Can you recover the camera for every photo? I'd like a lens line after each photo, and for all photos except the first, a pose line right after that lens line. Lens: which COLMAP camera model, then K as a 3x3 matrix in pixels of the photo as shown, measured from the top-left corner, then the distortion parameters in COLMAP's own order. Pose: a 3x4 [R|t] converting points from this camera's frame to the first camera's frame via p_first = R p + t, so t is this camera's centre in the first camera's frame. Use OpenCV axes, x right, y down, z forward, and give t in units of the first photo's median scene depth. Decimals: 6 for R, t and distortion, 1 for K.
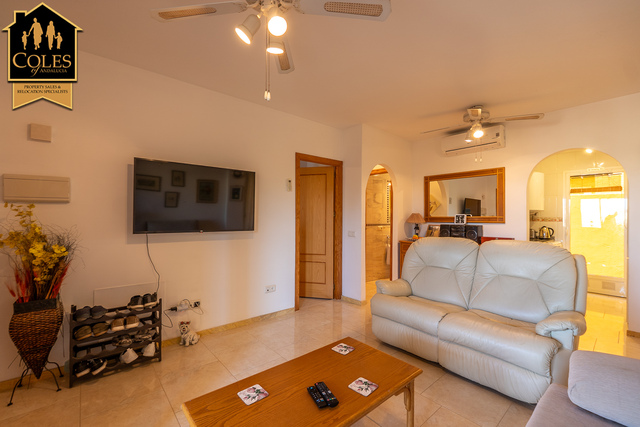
lens RADIAL K [[273.6, 0, 318.8], [0, 273.6, 216.3], [0, 0, 1]] dist [-0.012157, -0.000086]
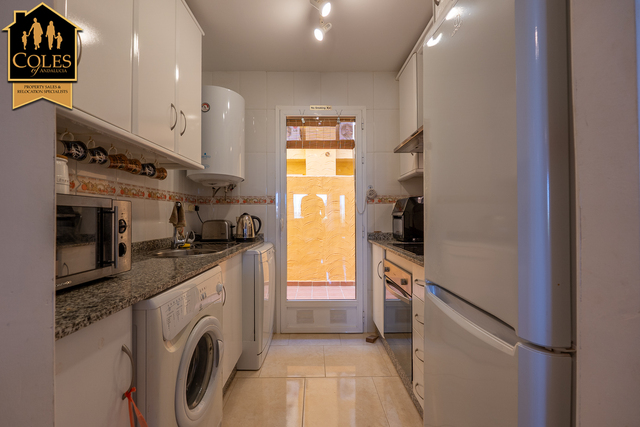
lens RADIAL K [[270.9, 0, 317.2], [0, 270.9, 213.8], [0, 0, 1]] dist [-0.012100, 0.000089]
pose [[0.642151, -0.001955, 0.766576, 0.552032], [0.003598, 0.999993, -0.000464, 0.038515], [-0.766570, 0.003056, 0.642154, 0.603094]]
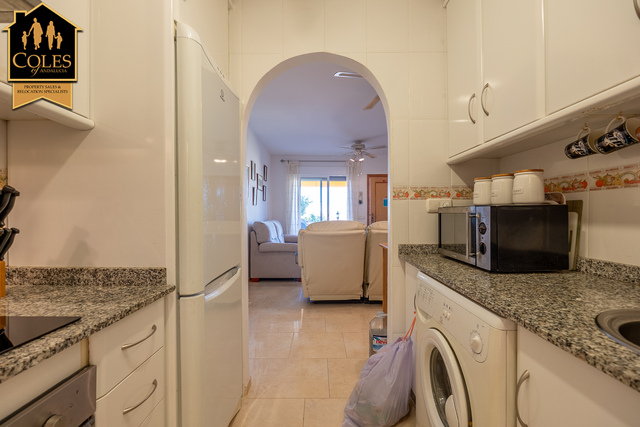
lens RADIAL K [[270.9, 0, 317.2], [0, 270.9, 213.8], [0, 0, 1]] dist [-0.012100, 0.000089]
pose [[-0.661779, -0.008875, -0.749646, 0.845831], [-0.000559, 0.999935, -0.011344, 0.037921], [0.749699, -0.007088, -0.661741, 0.865364]]
